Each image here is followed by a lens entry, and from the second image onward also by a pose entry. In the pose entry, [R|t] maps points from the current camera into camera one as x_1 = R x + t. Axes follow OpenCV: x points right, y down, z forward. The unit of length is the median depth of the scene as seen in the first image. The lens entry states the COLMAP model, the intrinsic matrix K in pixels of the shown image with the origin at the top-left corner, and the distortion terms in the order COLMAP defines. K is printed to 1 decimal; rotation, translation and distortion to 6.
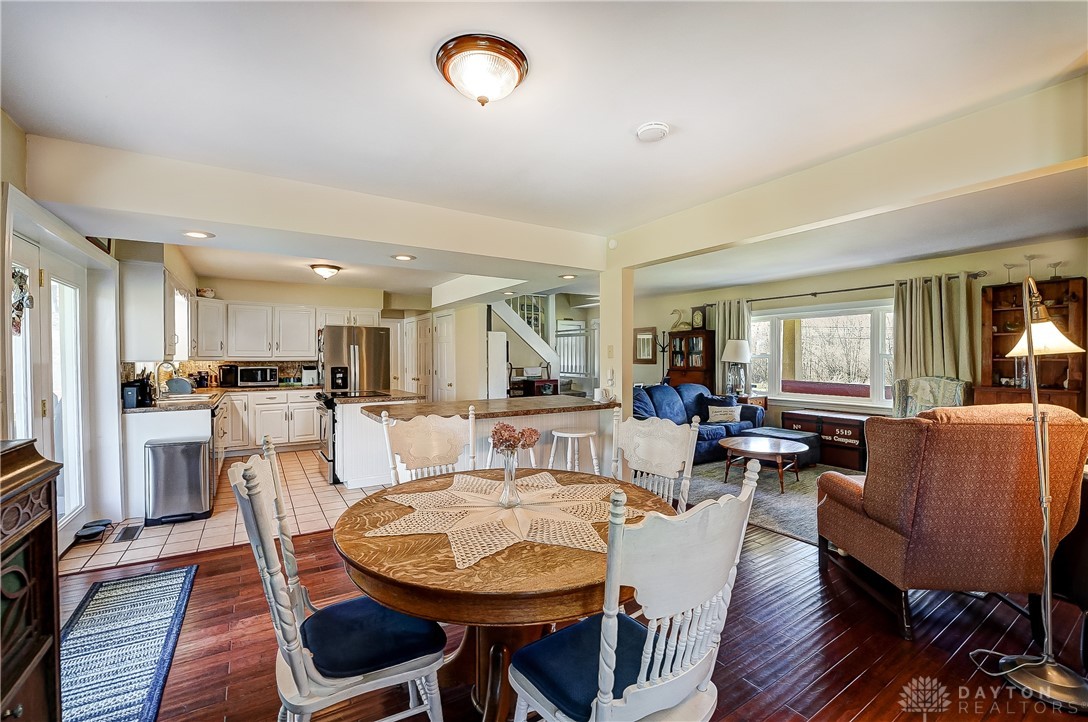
lens RADIAL K [[454.5, 0, 546.0], [0, 454.5, 364.8], [0, 0, 1]] dist [-0.023621, 0.000058]
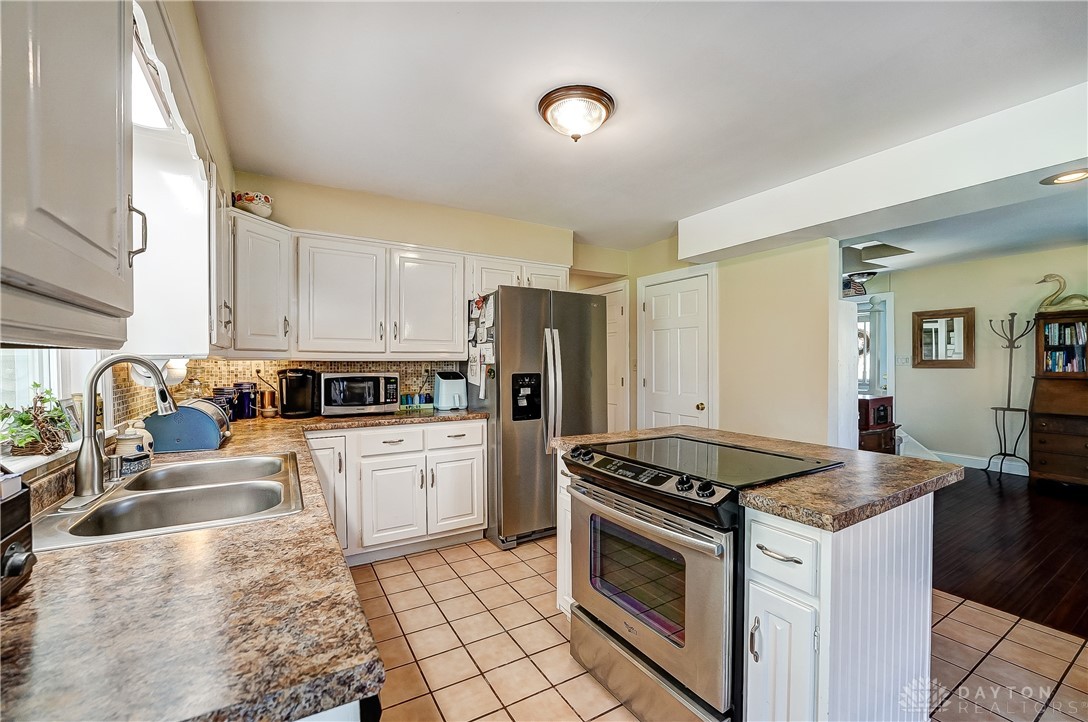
lens RADIAL K [[444.7, 0, 545.2], [0, 444.7, 371.8], [0, 0, 1]] dist [-0.014601, 0.000008]
pose [[0.999236, 0.000356, -0.039080, -0.425428], [-0.000207, 0.999993, 0.003811, 0.001374], [0.039081, -0.003800, 0.999229, 0.540530]]
